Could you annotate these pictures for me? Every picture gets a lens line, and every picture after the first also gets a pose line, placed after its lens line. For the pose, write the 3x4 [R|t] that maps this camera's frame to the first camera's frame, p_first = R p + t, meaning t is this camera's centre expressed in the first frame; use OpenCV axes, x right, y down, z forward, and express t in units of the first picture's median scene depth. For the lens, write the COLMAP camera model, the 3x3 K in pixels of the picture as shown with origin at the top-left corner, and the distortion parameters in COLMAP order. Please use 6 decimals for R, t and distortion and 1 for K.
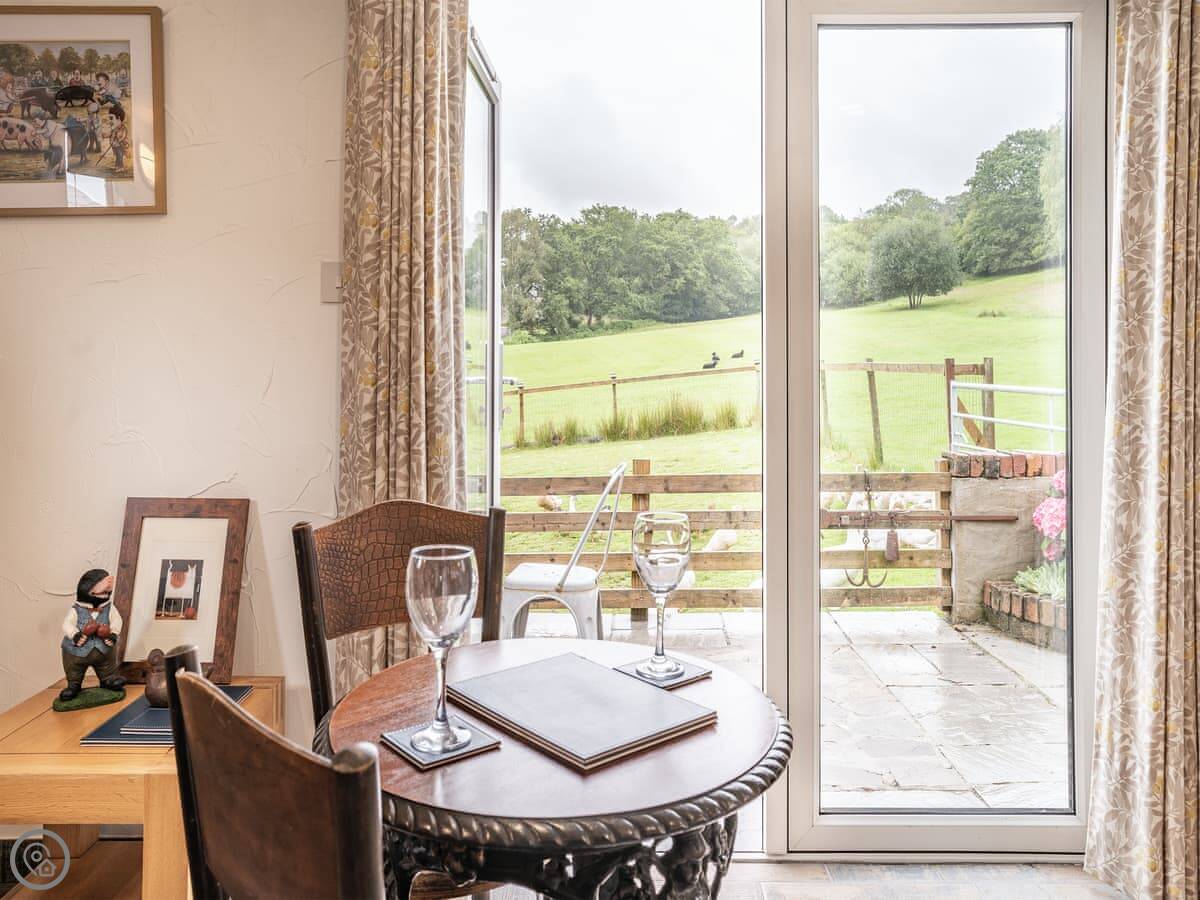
lens RADIAL K [[963.9, 0, 603.2], [0, 963.9, 345.3], [0, 0, 1]] dist [0.033135, 0.003524]
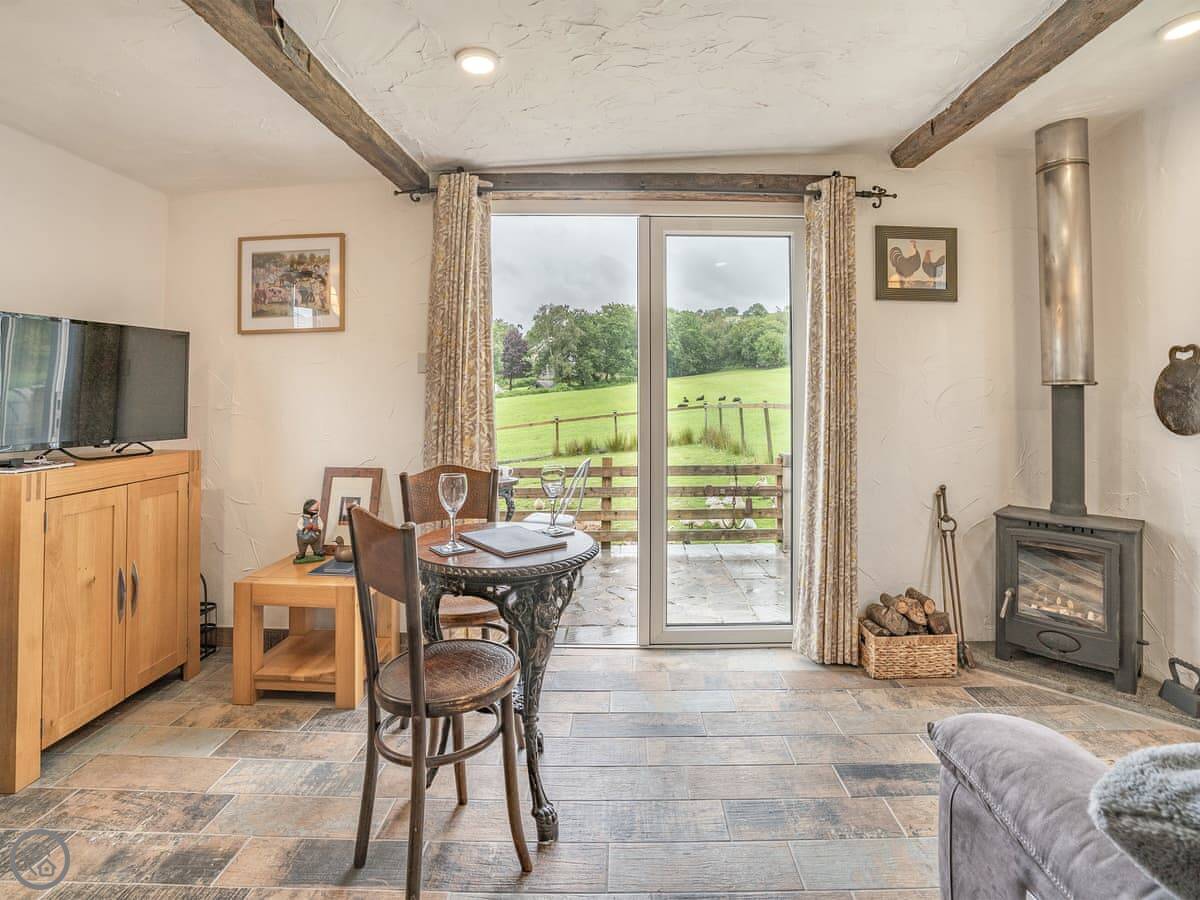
lens RADIAL K [[614.8, 0, 633.3], [0, 614.8, 371.2], [0, 0, 1]] dist [-0.029996, 0.000242]
pose [[0.999565, 0.003871, 0.029222, 0.121193], [-0.002858, 0.999397, -0.034613, -0.001567], [-0.029338, 0.034514, 0.998973, -0.296385]]
